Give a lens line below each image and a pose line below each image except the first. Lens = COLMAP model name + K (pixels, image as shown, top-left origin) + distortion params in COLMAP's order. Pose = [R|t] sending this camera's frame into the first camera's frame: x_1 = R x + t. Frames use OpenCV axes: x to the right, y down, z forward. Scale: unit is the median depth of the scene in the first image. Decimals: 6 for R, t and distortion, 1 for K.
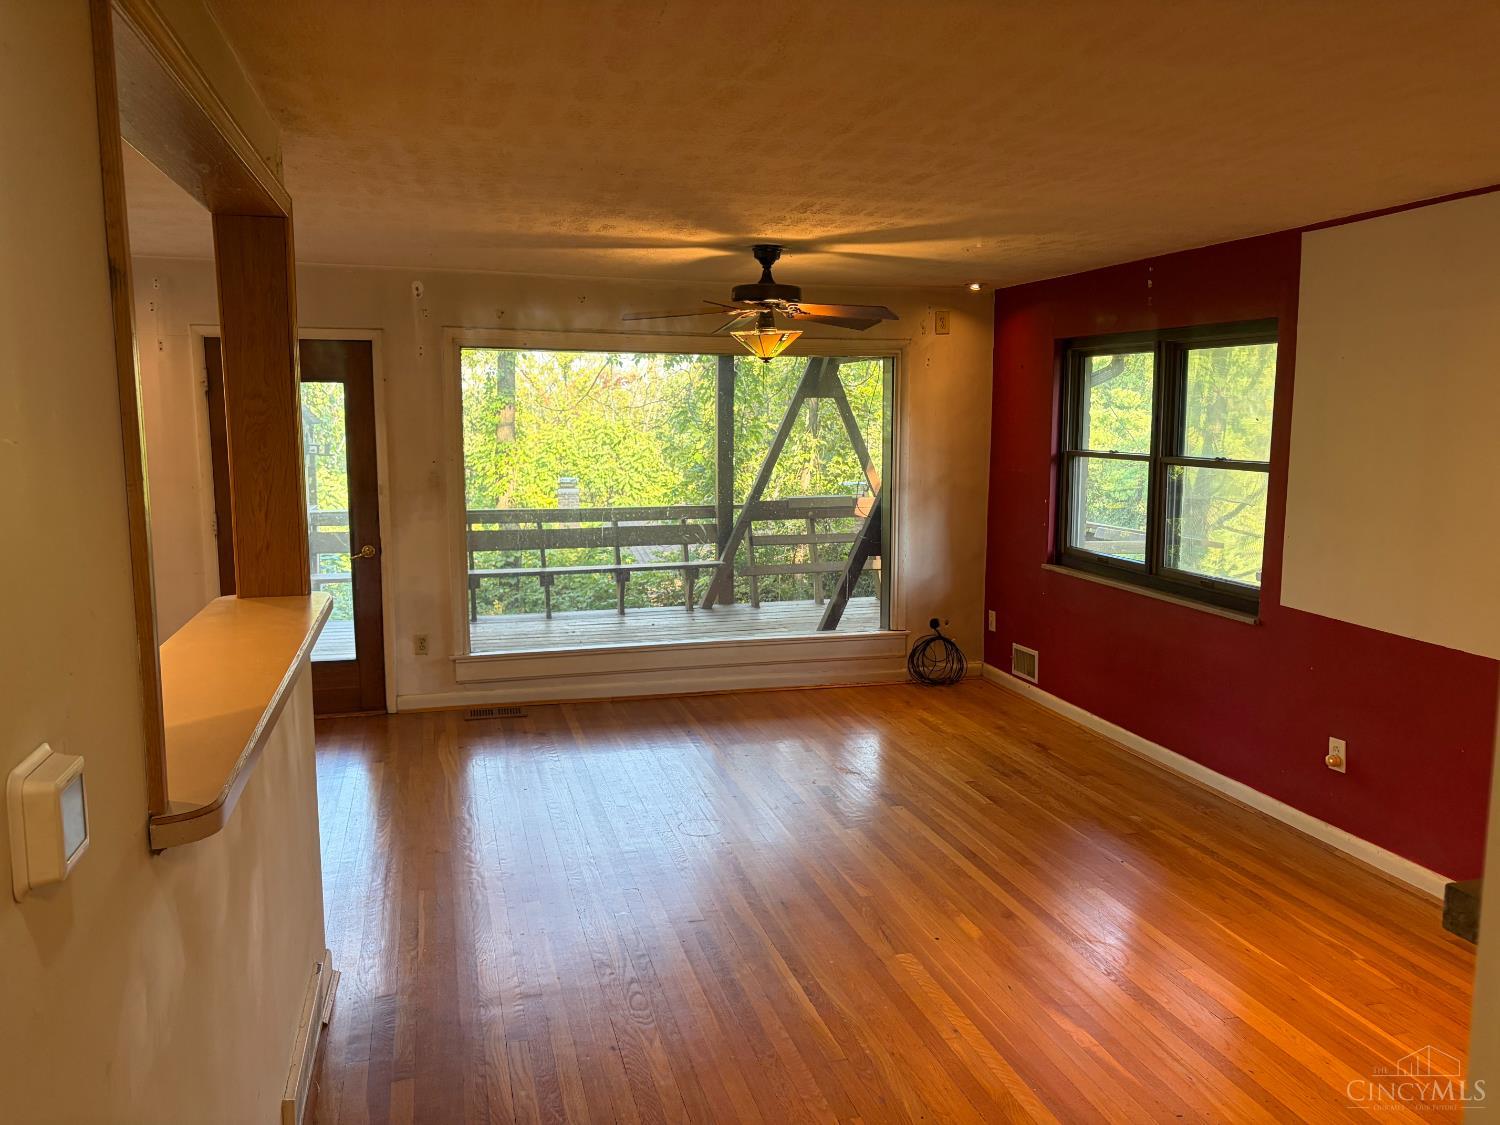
lens RADIAL K [[1140.2, 0, 746.8], [0, 1140.2, 562.3], [0, 0, 1]] dist [-0.004723, -0.000934]
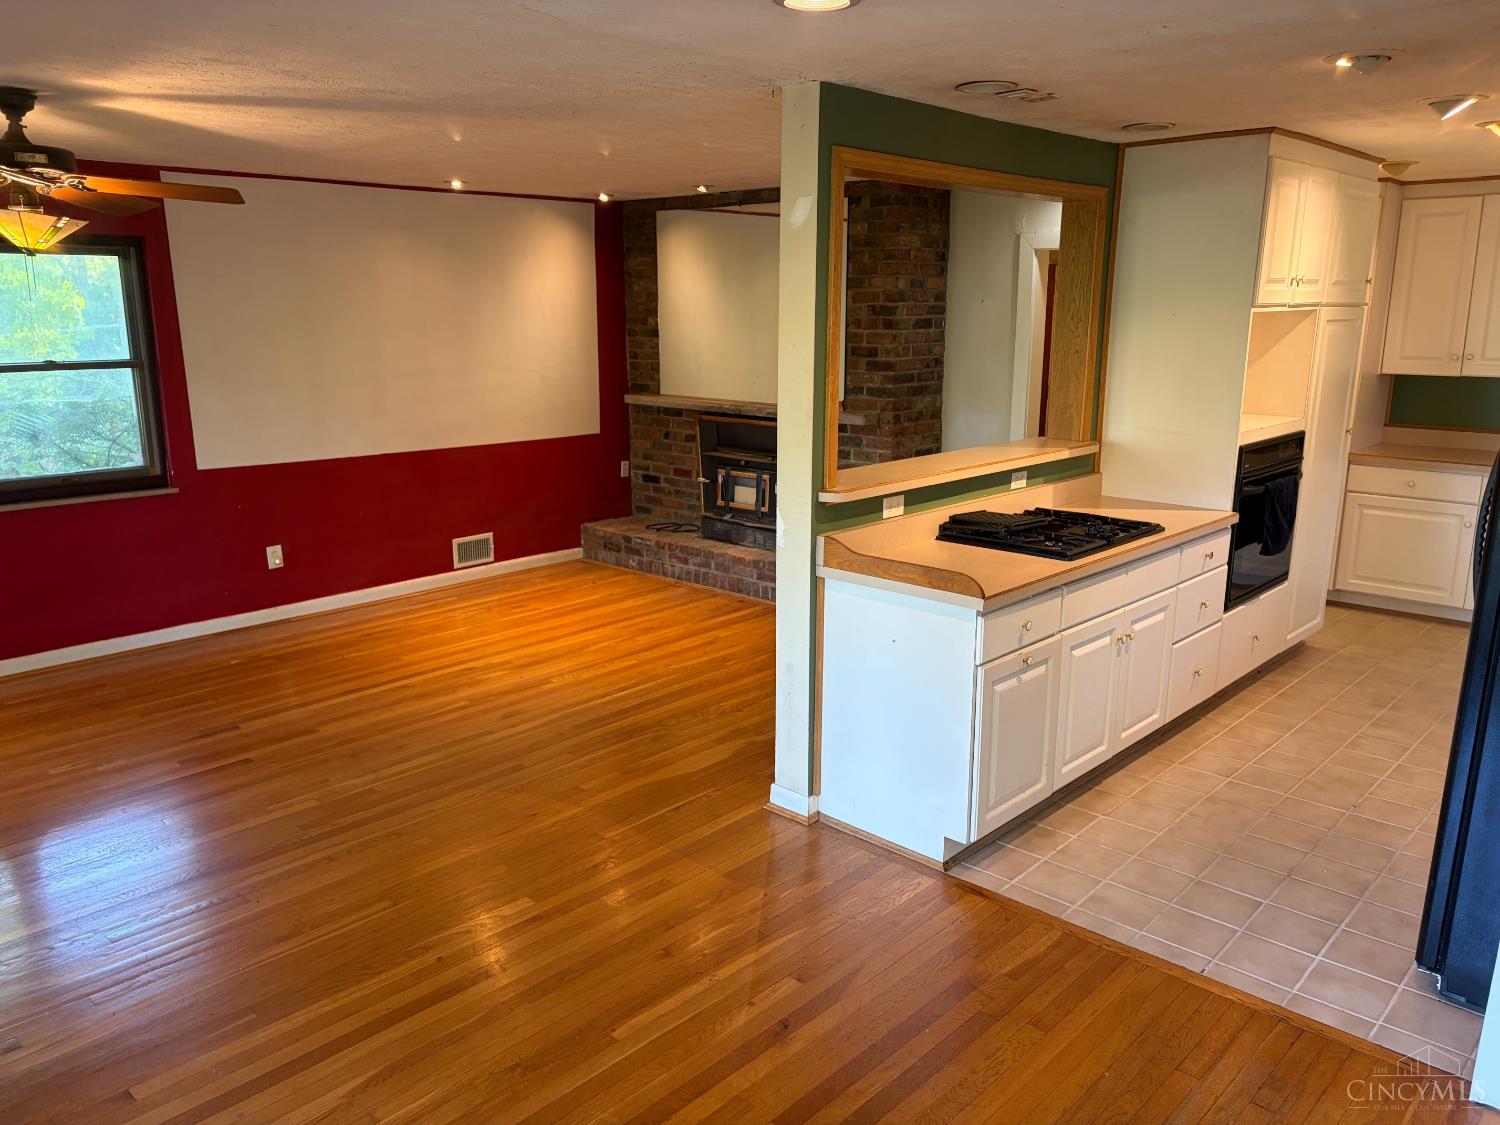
lens RADIAL K [[1140.2, 0, 747.1], [0, 1140.2, 564.2], [0, 0, 1]] dist [-0.004723, -0.000934]
pose [[-0.514928, -0.197637, 0.834140, -0.980658], [0.116480, 0.947904, 0.296496, -0.177148], [-0.849283, 0.249834, -0.465081, 1.154565]]
